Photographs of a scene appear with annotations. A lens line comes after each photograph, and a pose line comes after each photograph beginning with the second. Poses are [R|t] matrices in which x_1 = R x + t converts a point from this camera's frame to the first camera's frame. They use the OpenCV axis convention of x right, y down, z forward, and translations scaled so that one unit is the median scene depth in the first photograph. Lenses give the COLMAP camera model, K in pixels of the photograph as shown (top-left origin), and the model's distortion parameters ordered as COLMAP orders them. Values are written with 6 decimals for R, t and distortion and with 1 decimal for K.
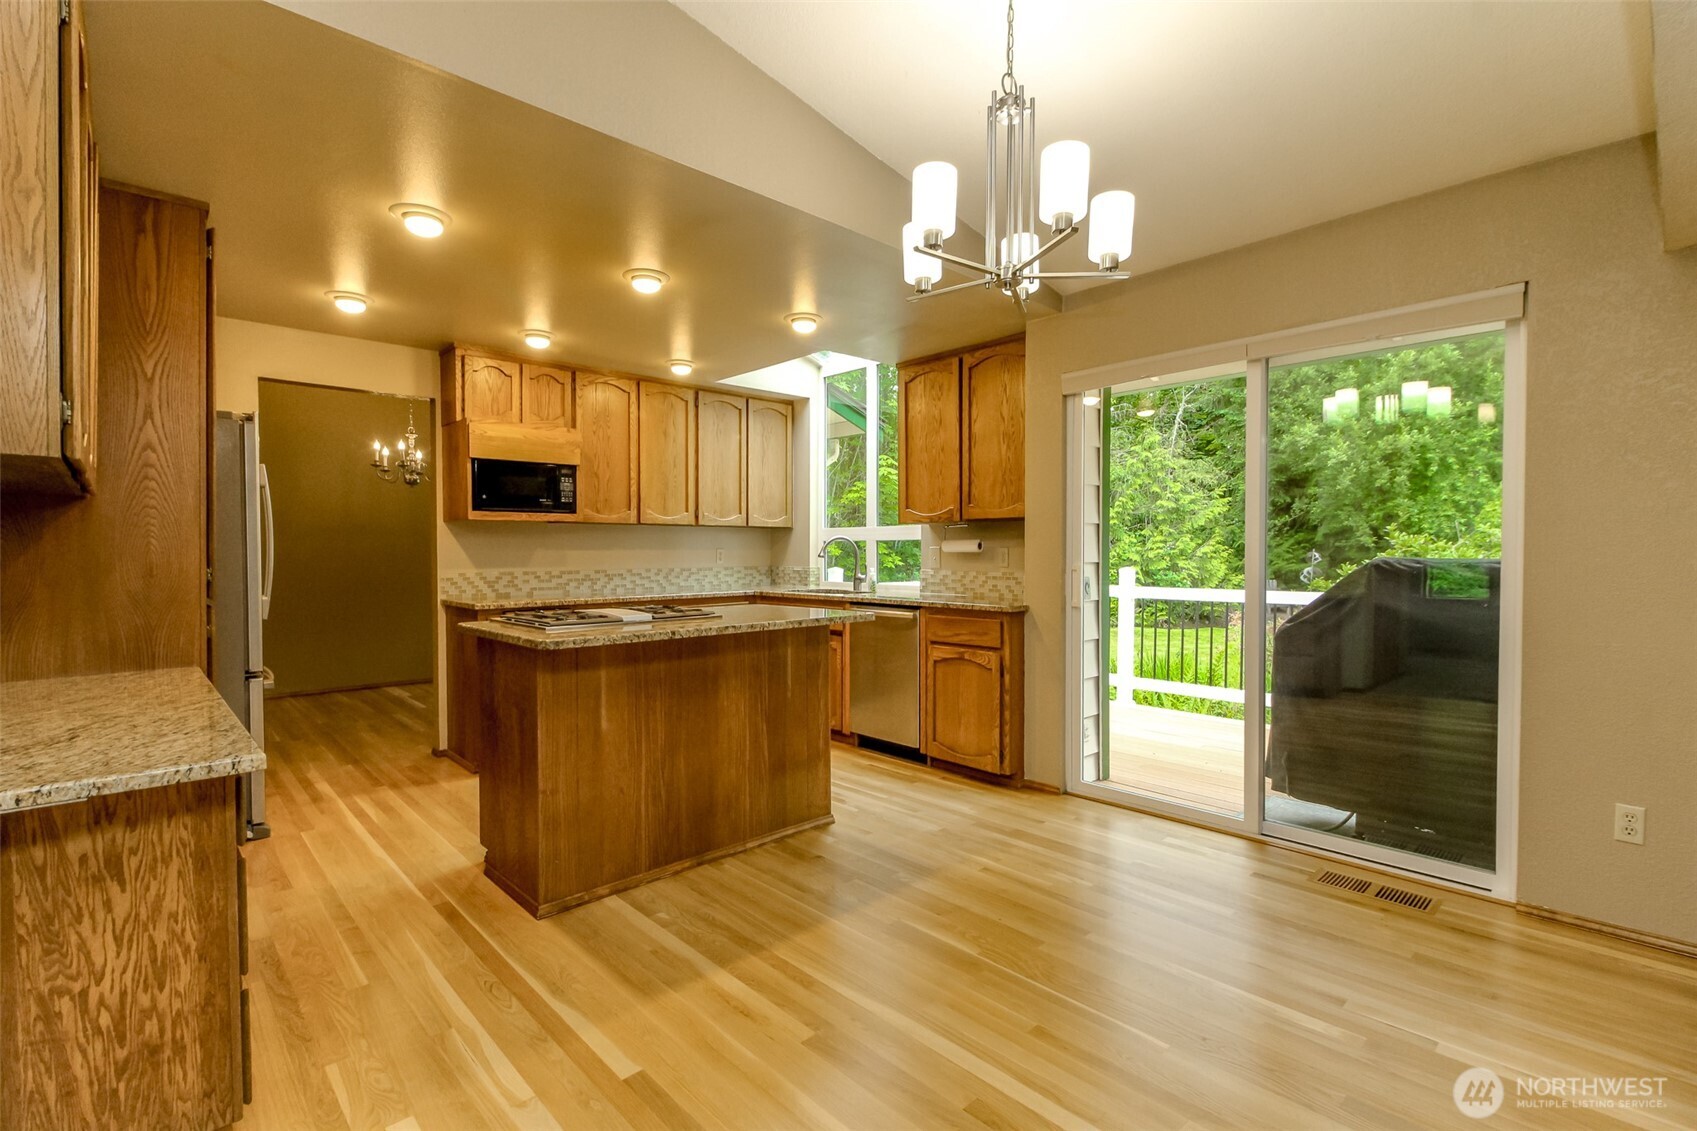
lens RADIAL K [[772.6, 0, 841.8], [0, 772.6, 562.8], [0, 0, 1]] dist [0.014704, -0.009080]
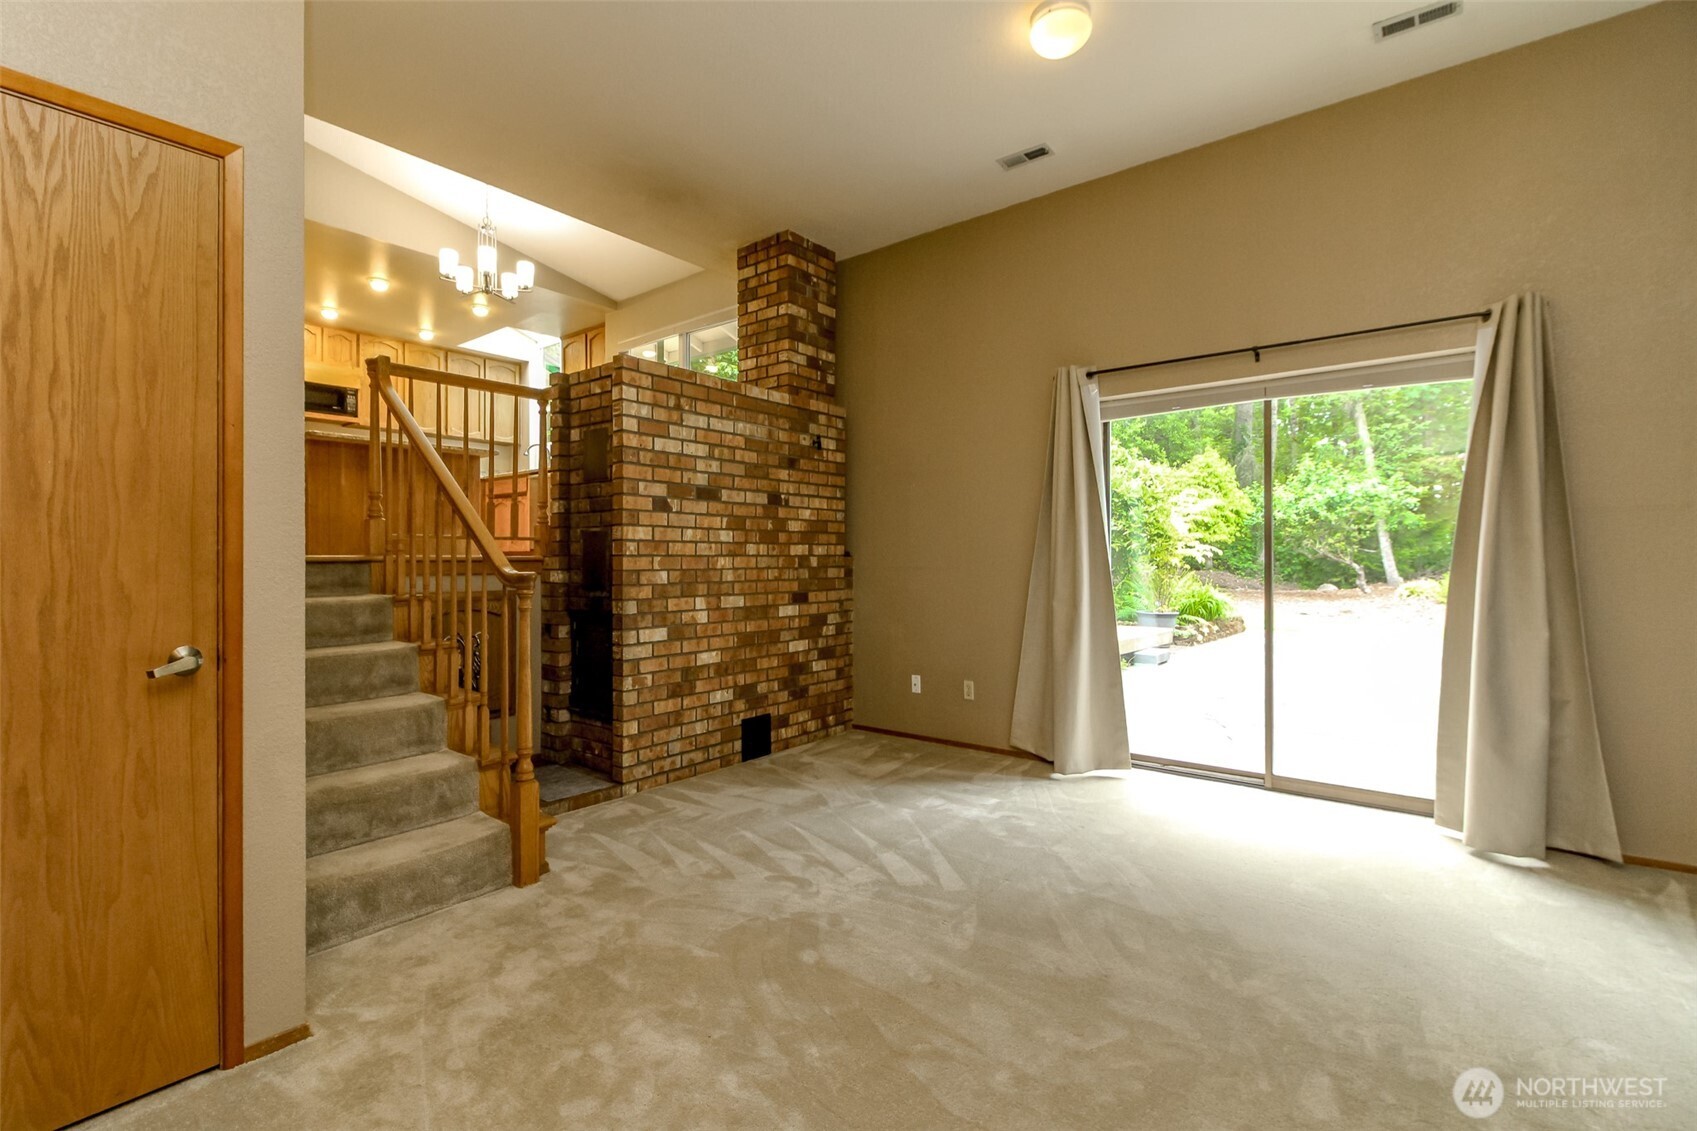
lens RADIAL K [[772.6, 0, 835.6], [0, 772.6, 557.5], [0, 0, 1]] dist [0.014704, -0.009080]
pose [[0.990928, -0.000988, 0.134388, 0.482014], [0.003079, 0.999877, -0.015354, 0.282117], [-0.134357, 0.015628, 0.990810, -0.844415]]
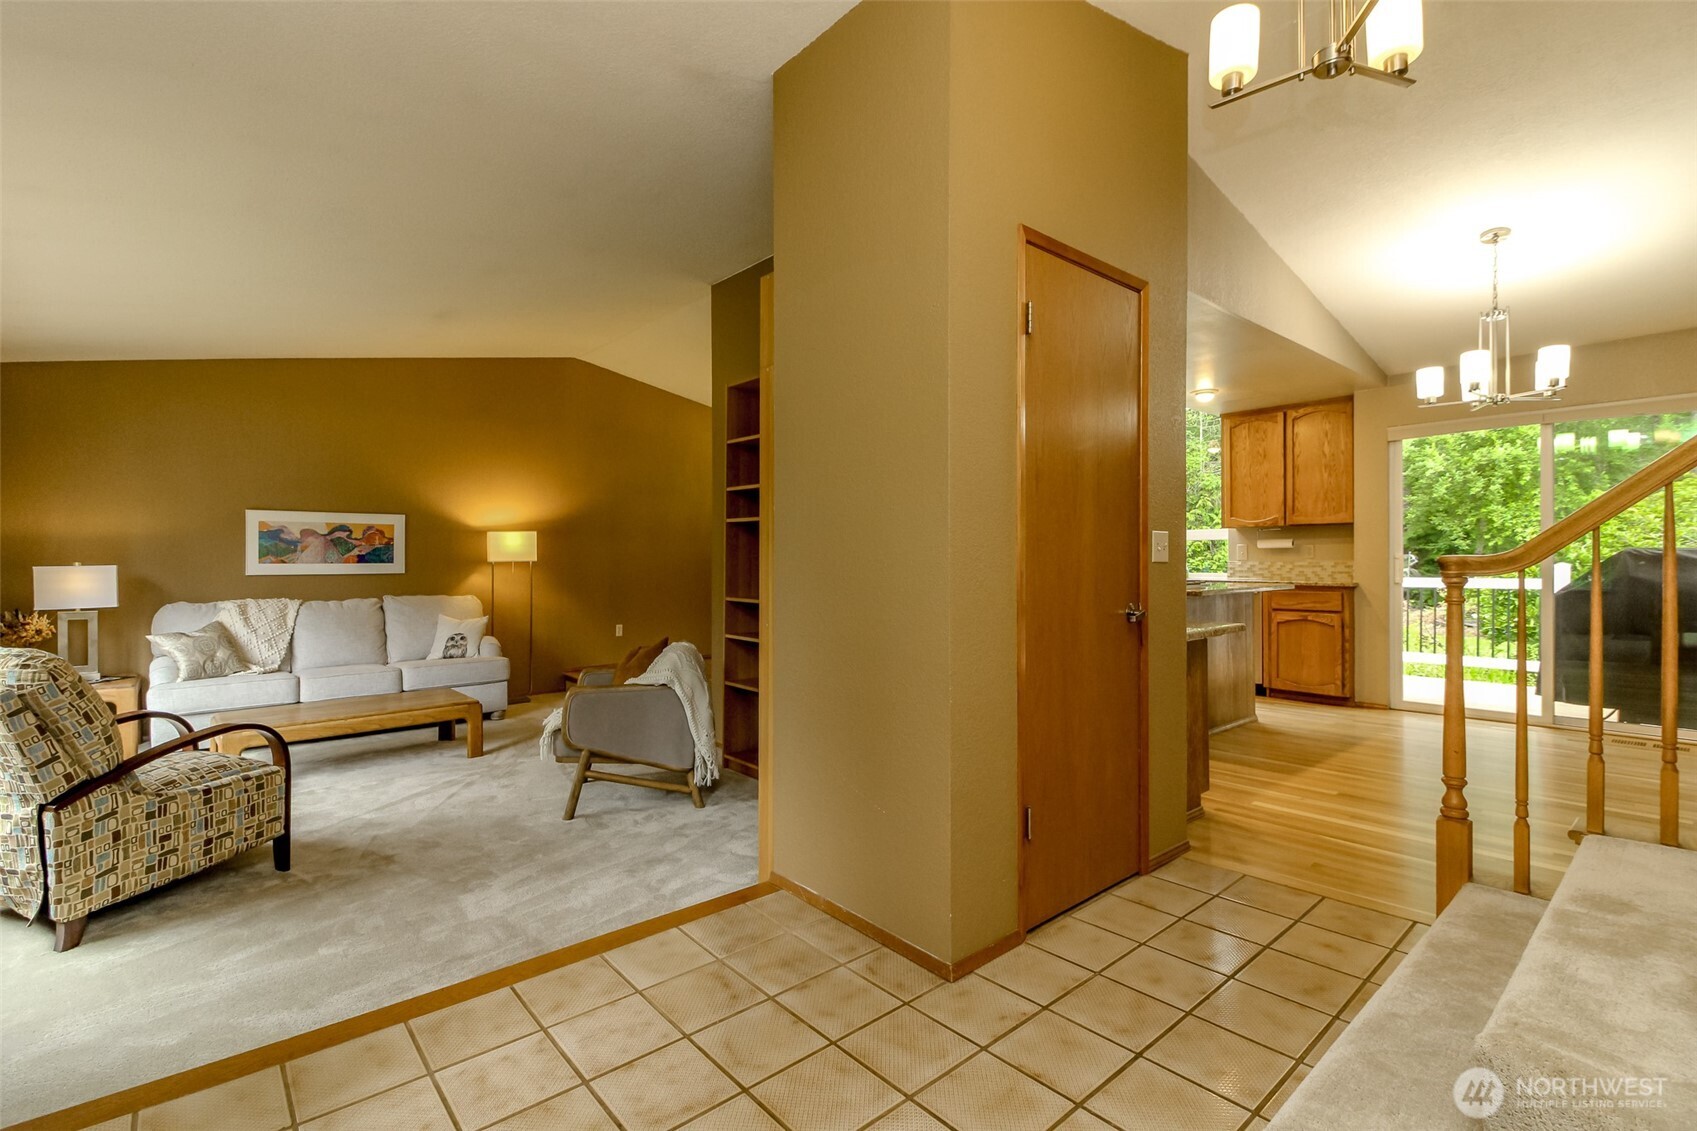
lens RADIAL K [[772.6, 0, 833.7], [0, 772.6, 558.0], [0, 0, 1]] dist [0.014704, -0.009080]
pose [[0.999423, -0.002002, -0.033905, -0.638102], [0.001482, 0.999881, -0.015375, 0.026273], [0.033932, 0.015316, 0.999307, -0.464489]]
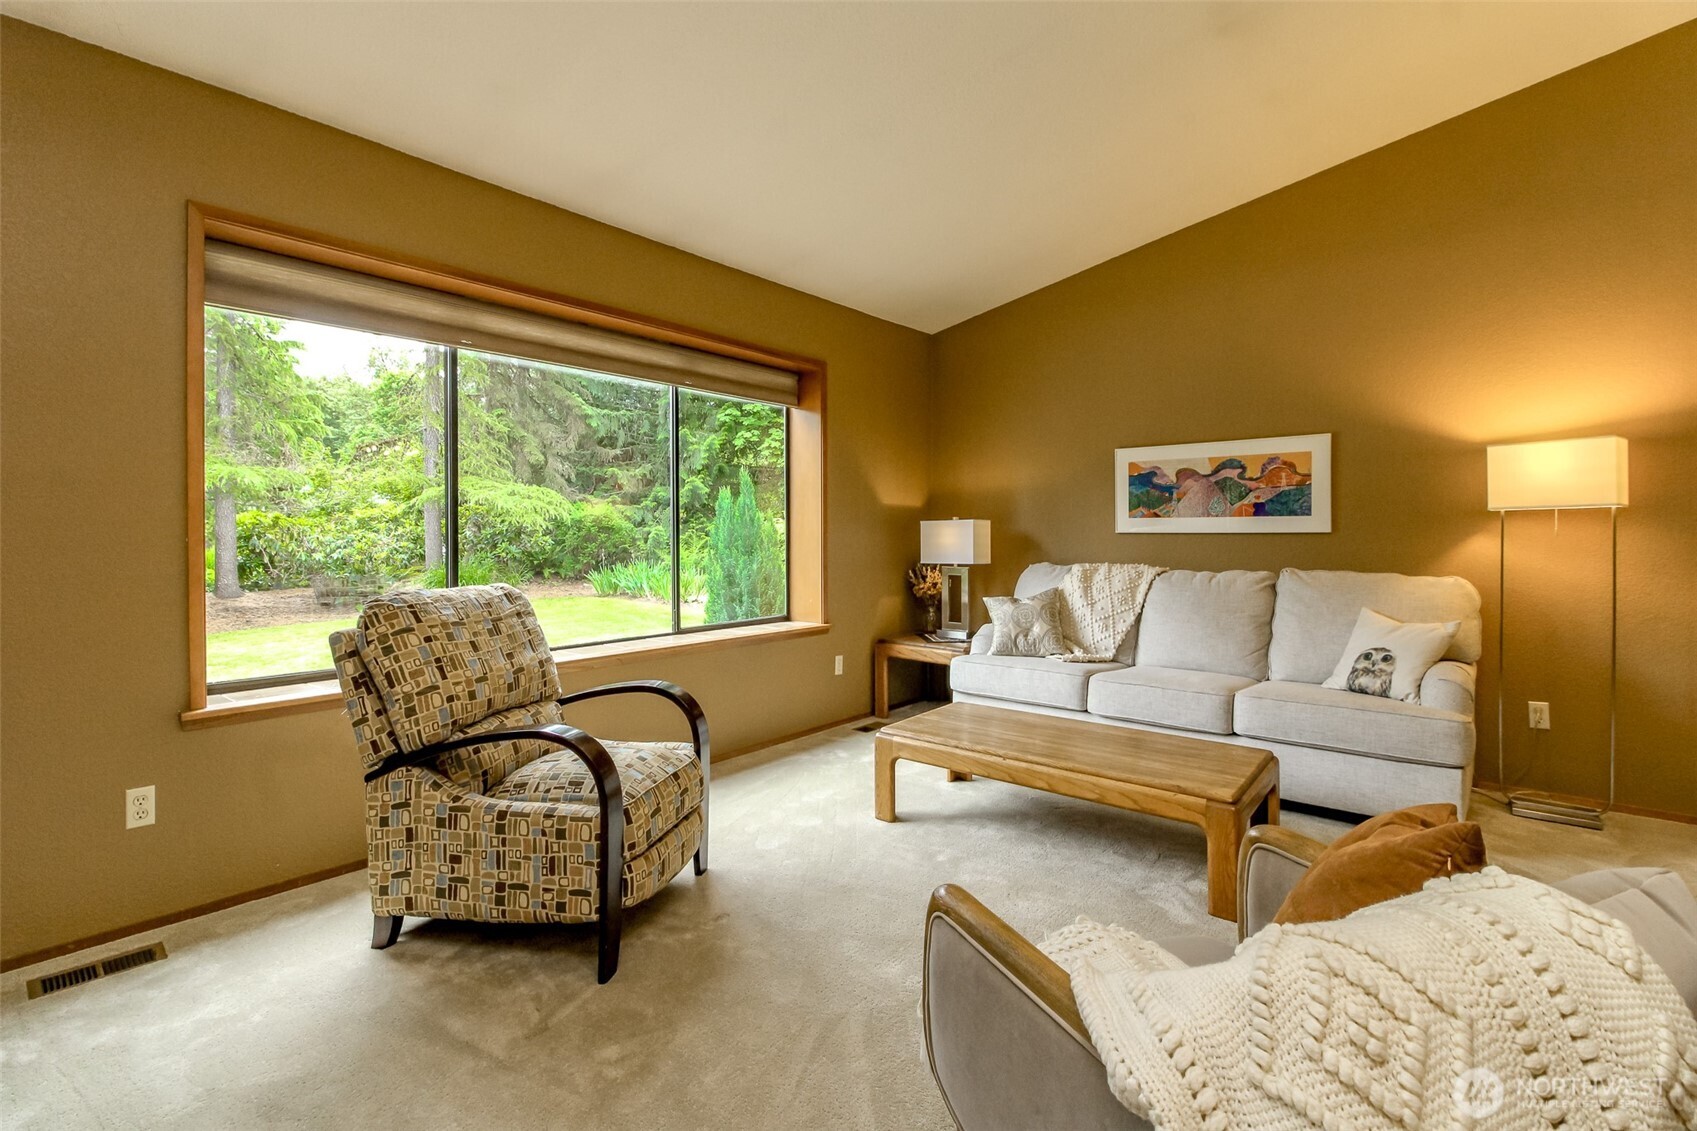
lens RADIAL K [[772.6, 0, 833.0], [0, 772.6, 531.3], [0, 0, 1]] dist [0.014704, -0.009080]
pose [[0.118490, -0.002067, -0.992953, -0.708501], [-0.015326, 0.999875, -0.003911, 0.042488], [0.992837, 0.015682, 0.118443, 0.358759]]
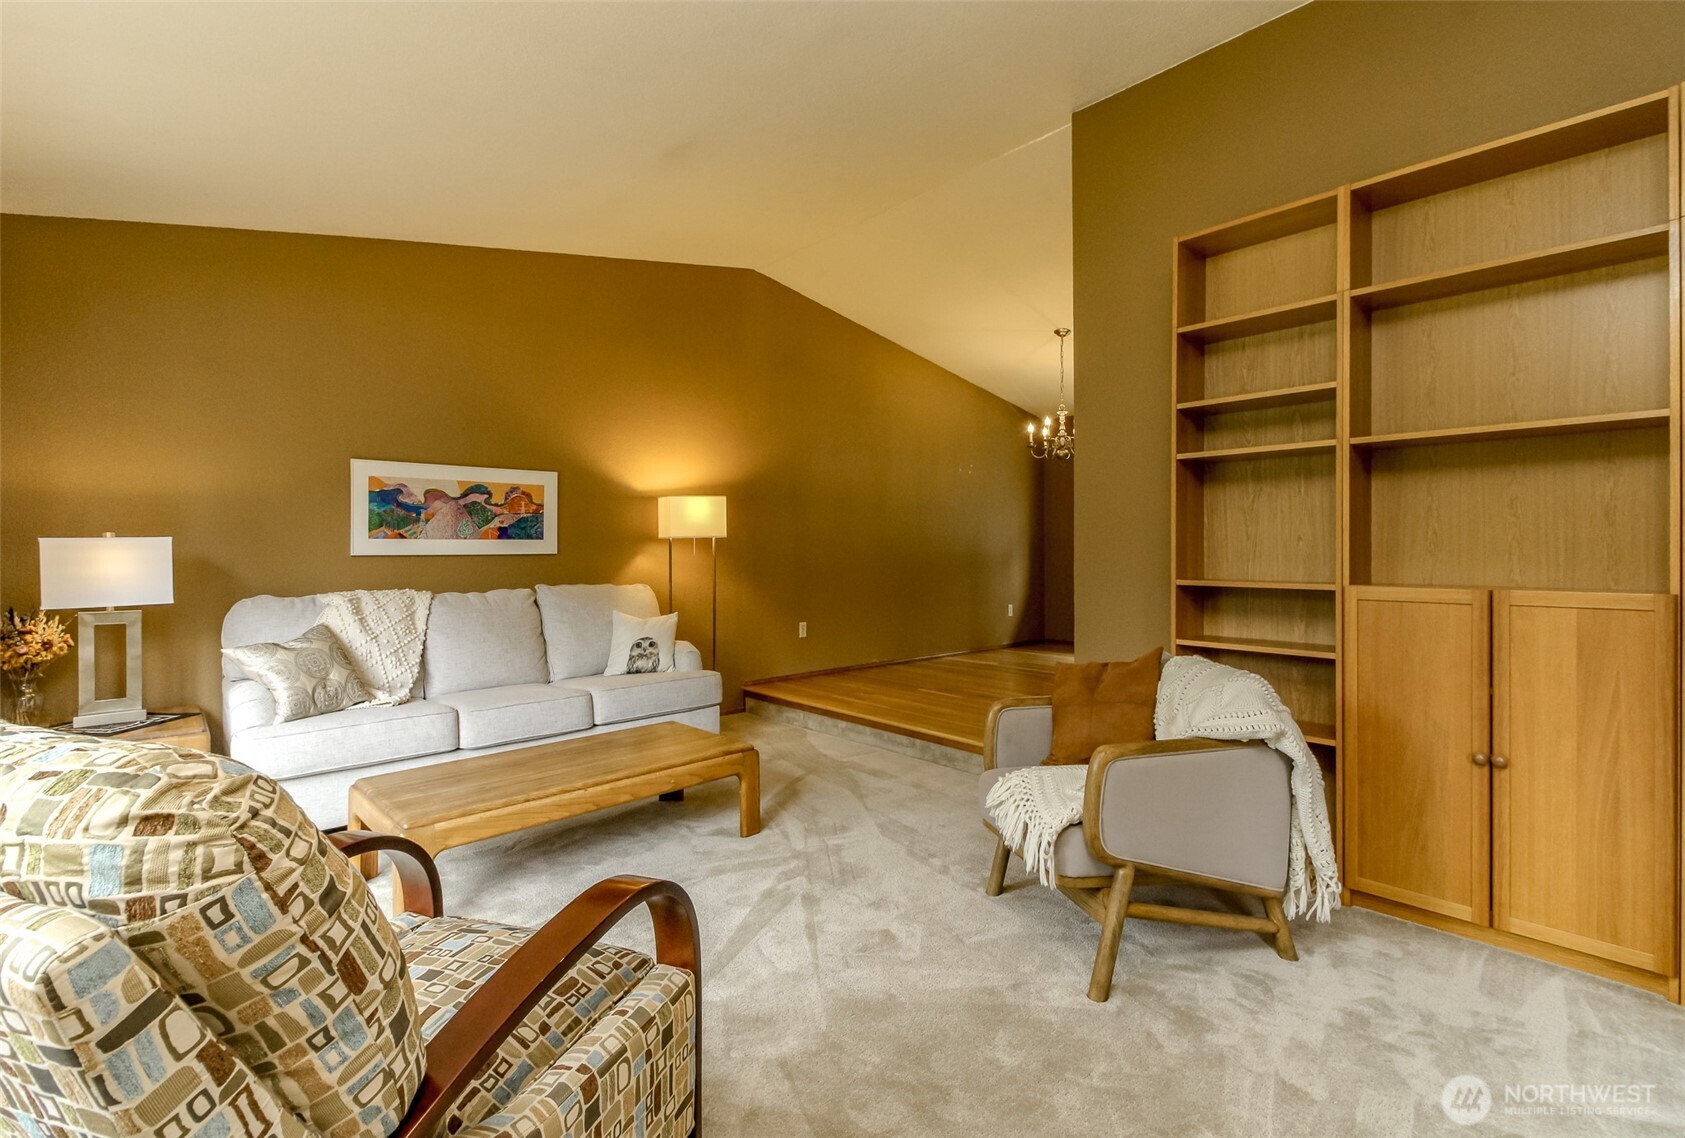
lens RADIAL K [[772.5, 0, 841.0], [0, 772.5, 548.2], [0, 0, 1]] dist [0.010931, -0.007594]
pose [[0.999955, -0.008115, -0.004995, -1.132442], [0.008021, 0.999794, -0.018630, 0.047337], [0.005145, 0.018589, 0.999814, -0.051062]]
